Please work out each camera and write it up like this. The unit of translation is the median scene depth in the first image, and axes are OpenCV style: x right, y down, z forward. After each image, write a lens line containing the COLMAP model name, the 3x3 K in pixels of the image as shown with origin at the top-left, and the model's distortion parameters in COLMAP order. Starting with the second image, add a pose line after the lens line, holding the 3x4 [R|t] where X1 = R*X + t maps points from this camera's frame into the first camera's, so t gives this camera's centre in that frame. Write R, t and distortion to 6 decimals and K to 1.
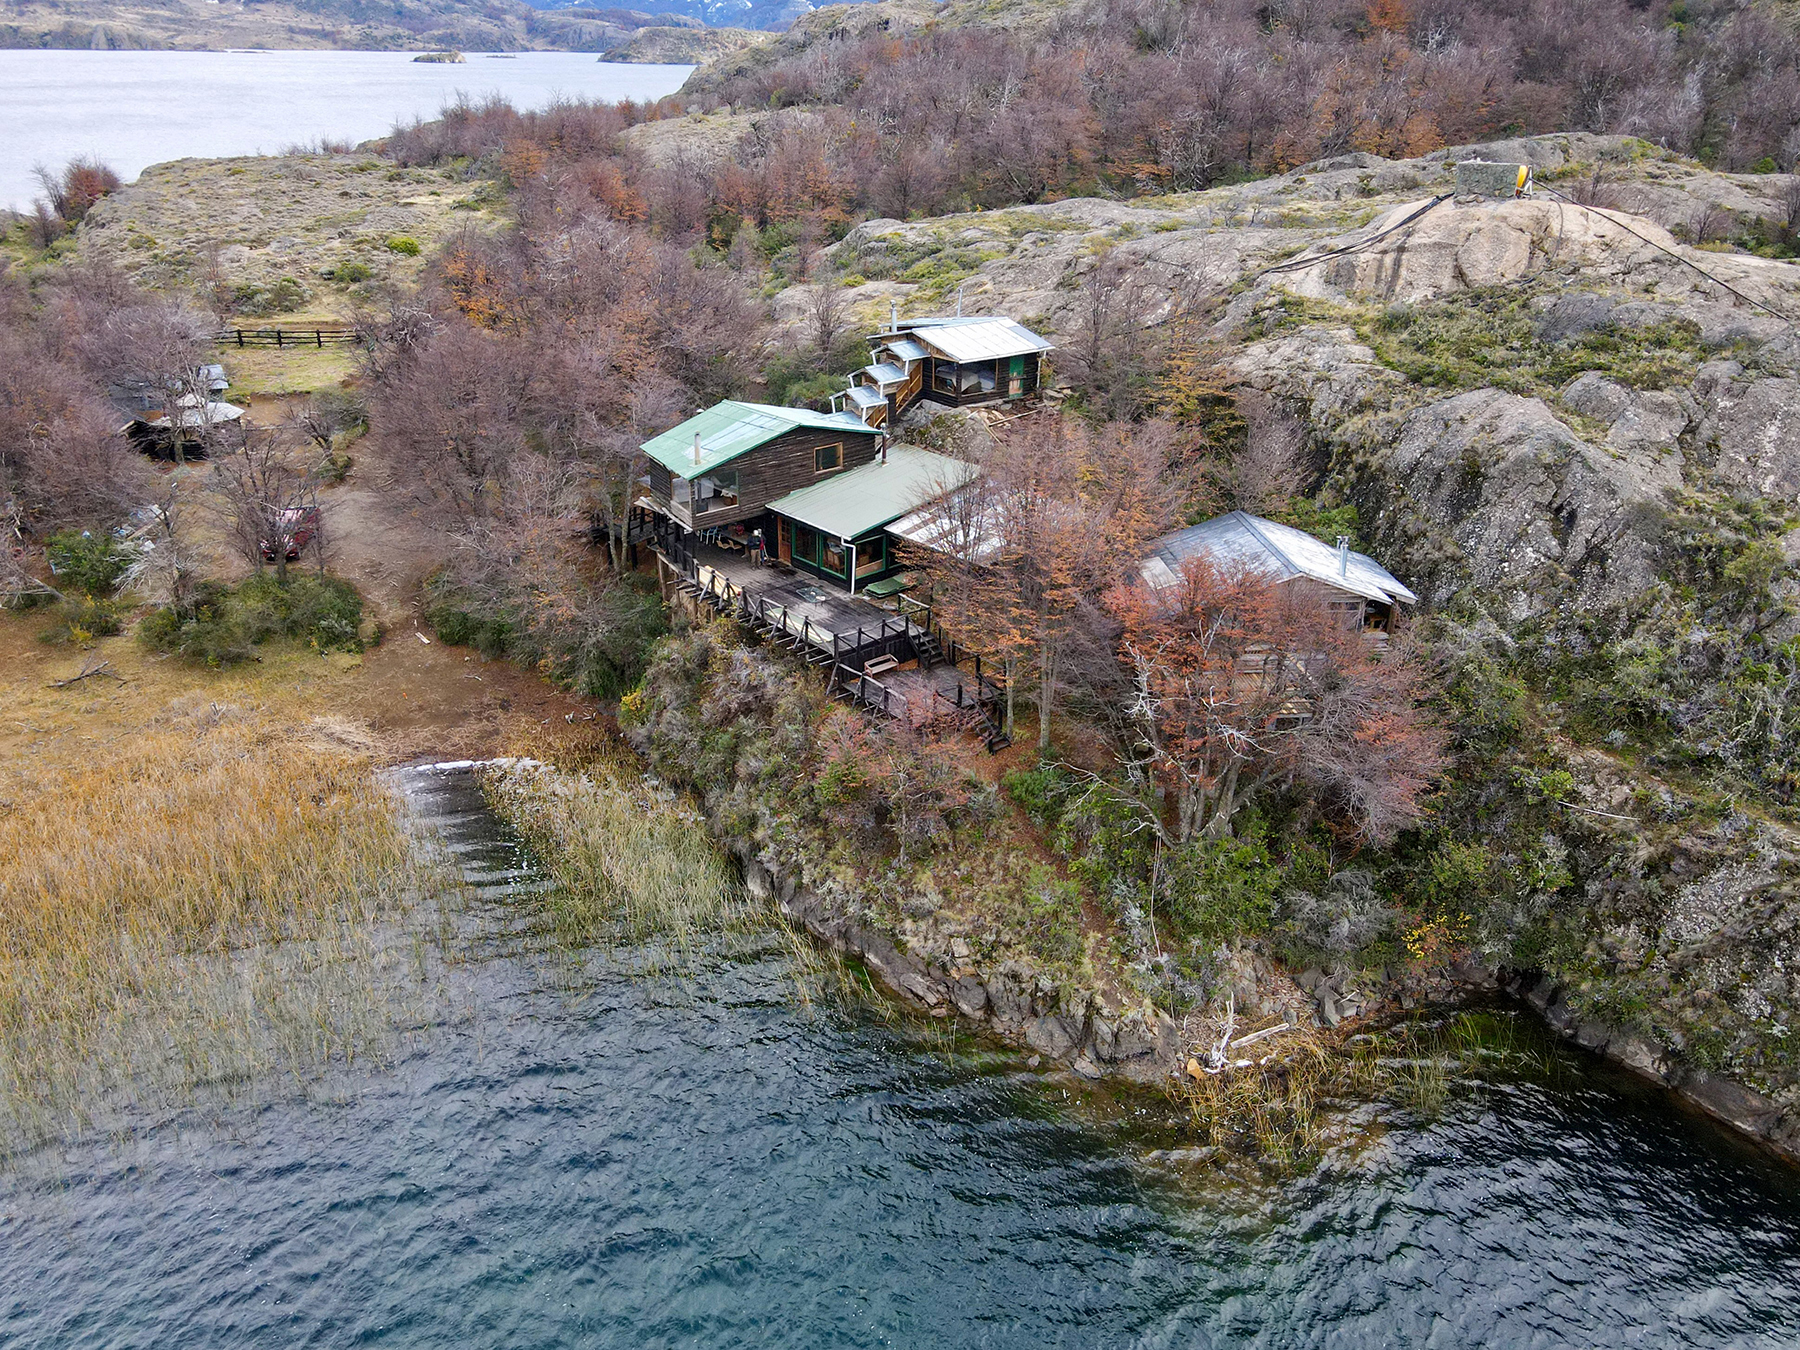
lens RADIAL K [[1345.6, 0, 885.7], [0, 1345.6, 659.6], [0, 0, 1]] dist [0.012240, 0.021188]
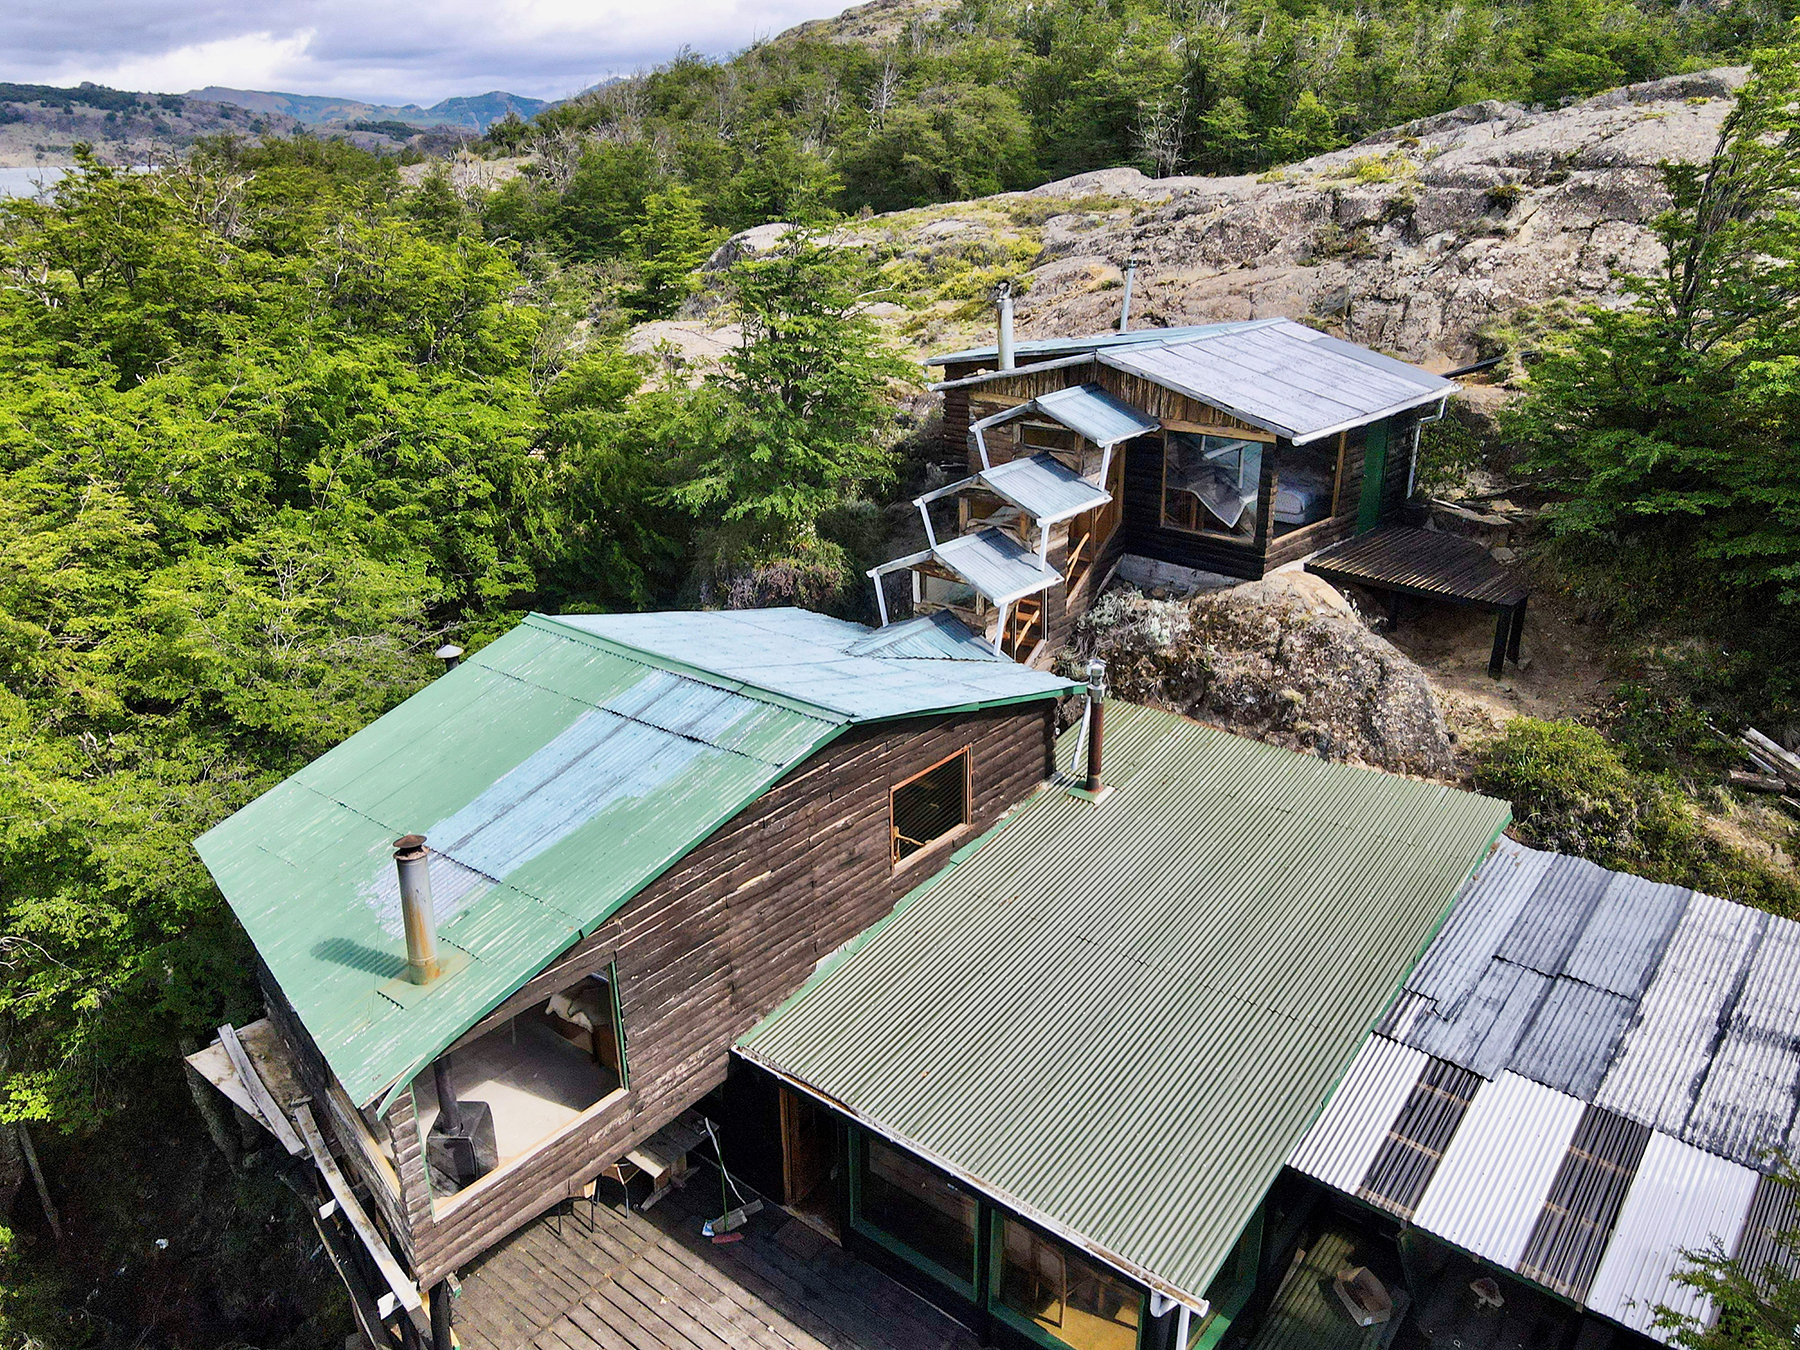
lens RADIAL K [[1345.6, 0, 897.8], [0, 1345.6, 669.5], [0, 0, 1]] dist [0.012240, 0.021188]
pose [[0.987655, -0.076640, 0.136616, -0.080879], [0.084205, 0.995169, -0.050476, -0.156873], [-0.132087, 0.061356, 0.989337, 0.692248]]
